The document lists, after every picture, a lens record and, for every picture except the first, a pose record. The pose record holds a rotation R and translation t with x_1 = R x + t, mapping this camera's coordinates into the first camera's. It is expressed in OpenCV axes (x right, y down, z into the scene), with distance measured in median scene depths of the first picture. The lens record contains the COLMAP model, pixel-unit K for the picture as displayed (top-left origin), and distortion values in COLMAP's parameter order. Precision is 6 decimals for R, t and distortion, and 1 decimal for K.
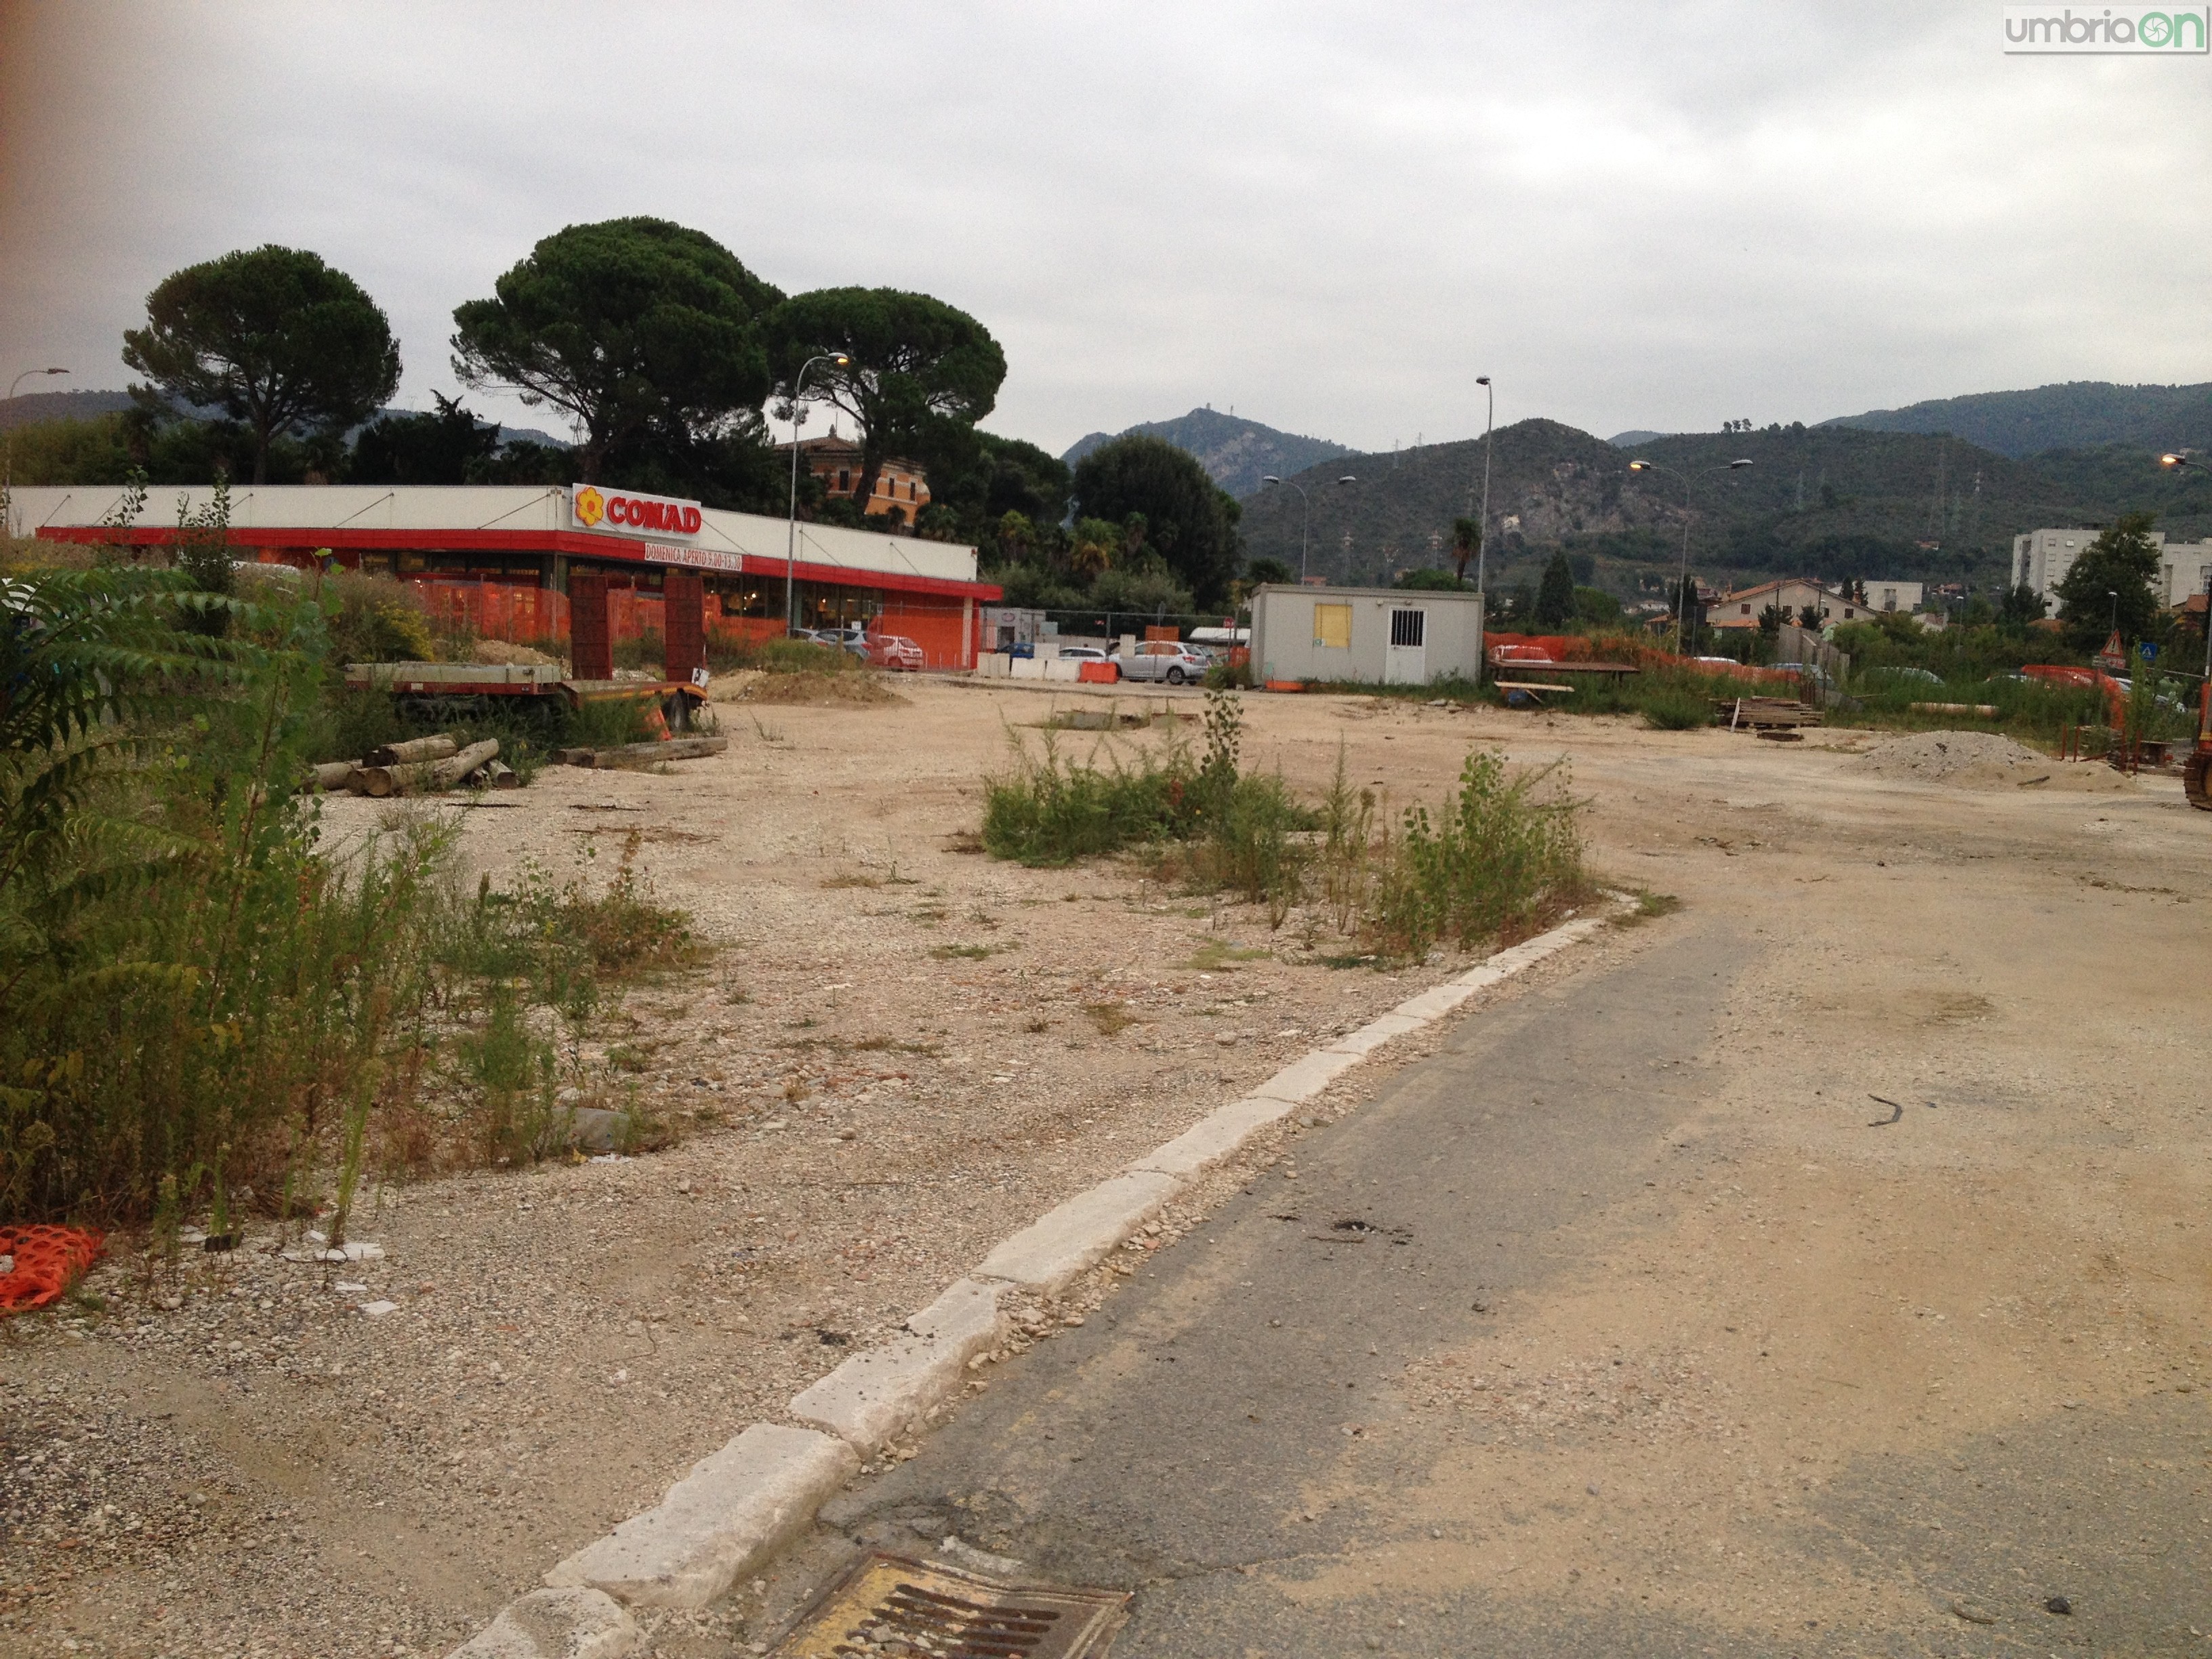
lens RADIAL K [[2093.6, 0, 1110.2], [0, 2093.6, 848.7], [0, 0, 1]] dist [0.068641, 0.000000]
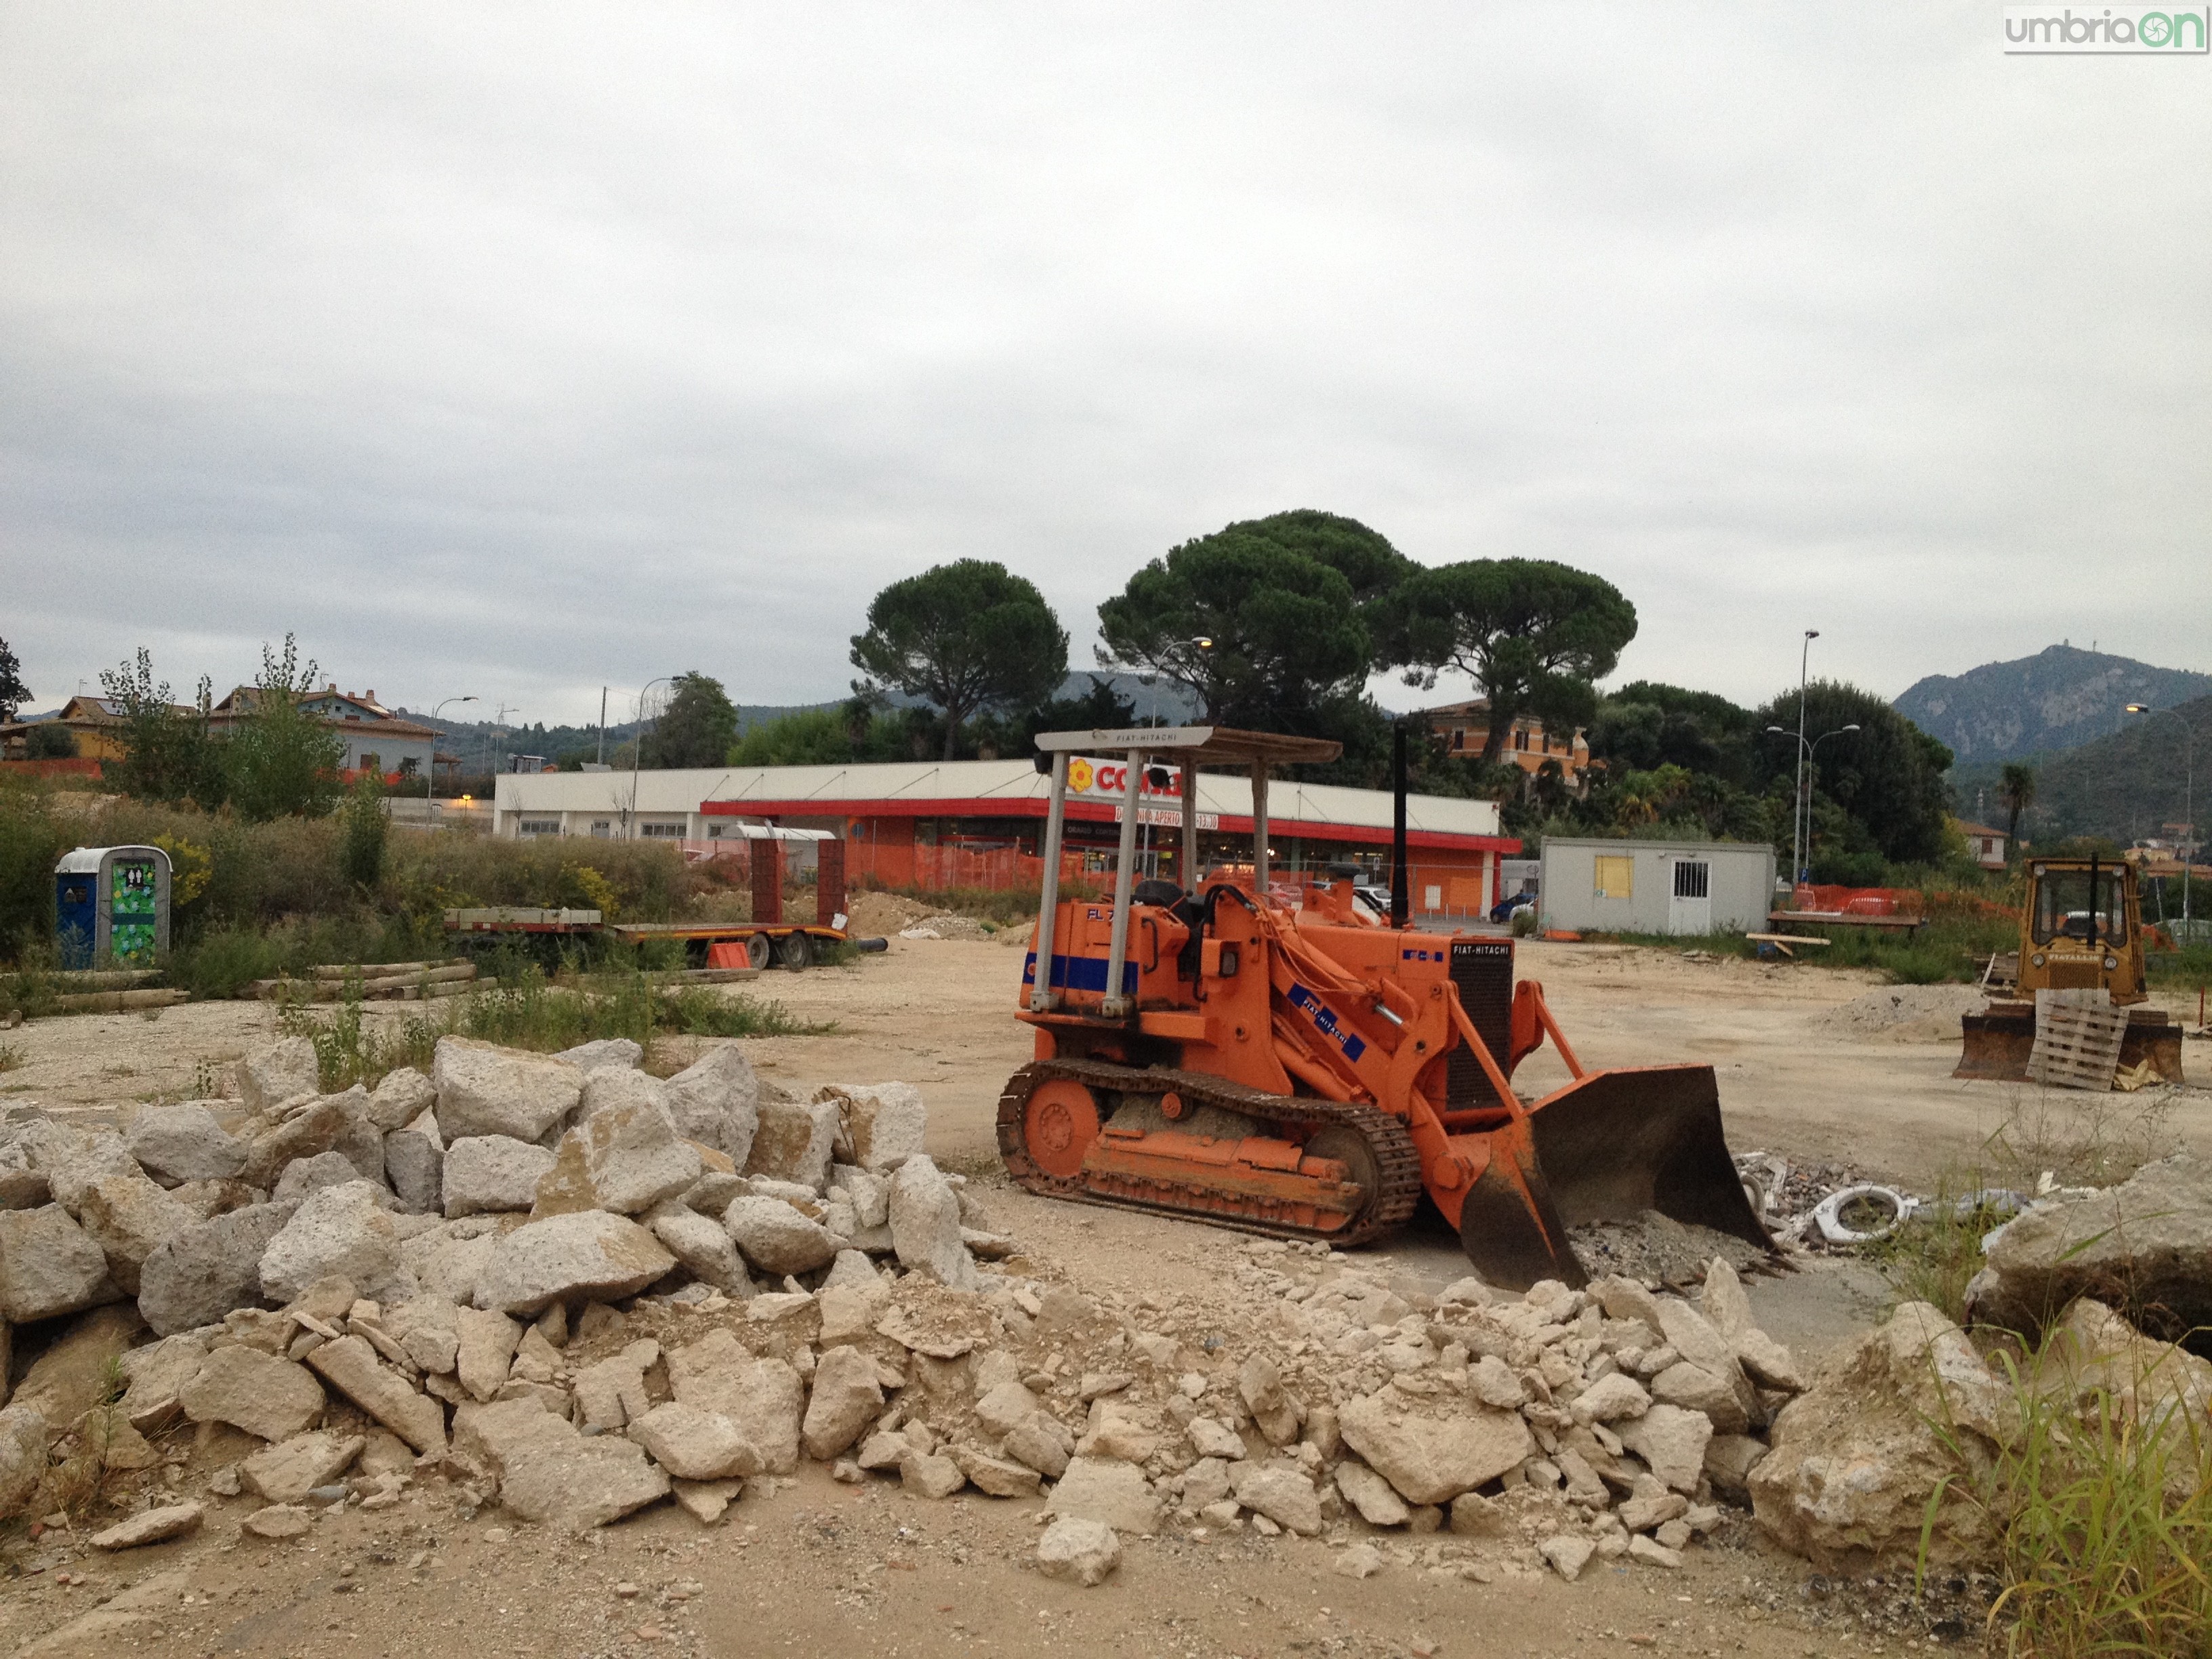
lens RADIAL K [[2093.6, 0, 1116.1], [0, 2093.6, 820.1], [0, 0, 1]] dist [0.068641, 0.000000]
pose [[0.928155, -0.012969, -0.371967, 0.878715], [-0.037058, 0.991207, -0.127028, 0.013503], [0.370344, 0.131686, 0.919513, -0.090403]]
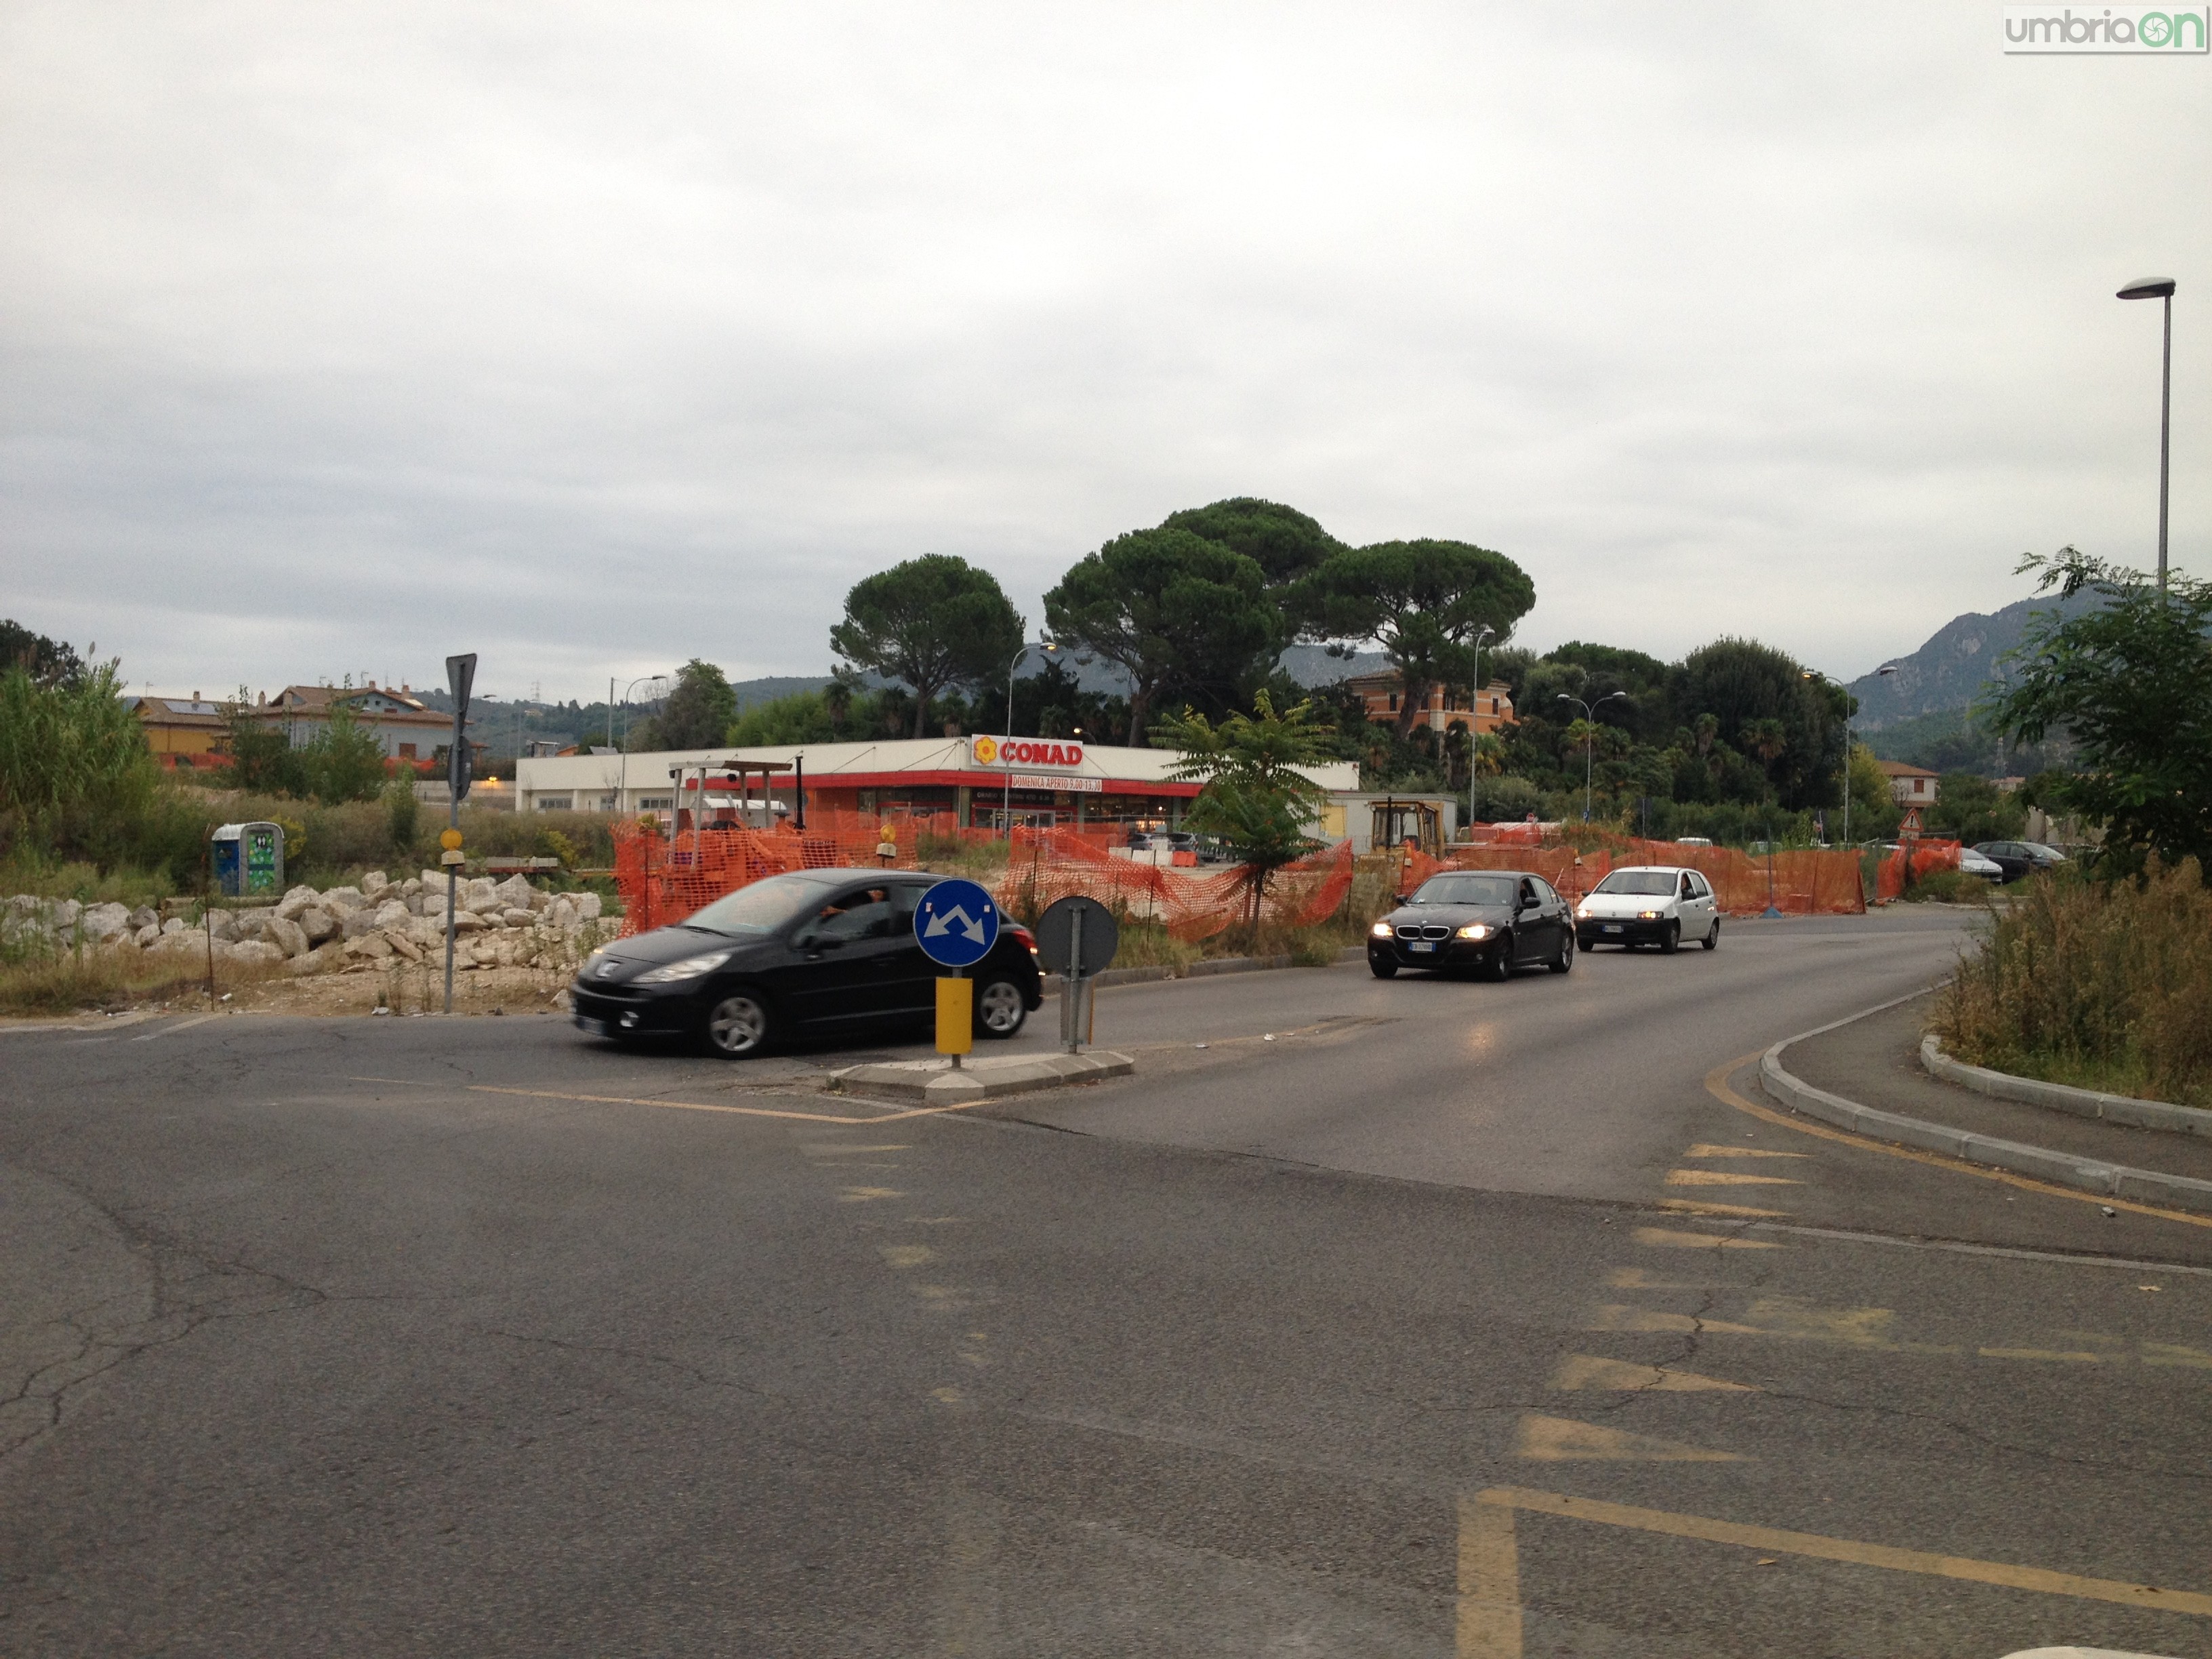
lens RADIAL K [[2093.6, 0, 1114.6], [0, 2093.6, 822.3], [0, 0, 1]] dist [0.068641, 0.000000]
pose [[0.920815, -0.029738, -0.388865, 1.670335], [-0.013297, 0.994115, -0.107511, 0.138302], [0.389773, 0.104168, 0.915000, -0.970117]]
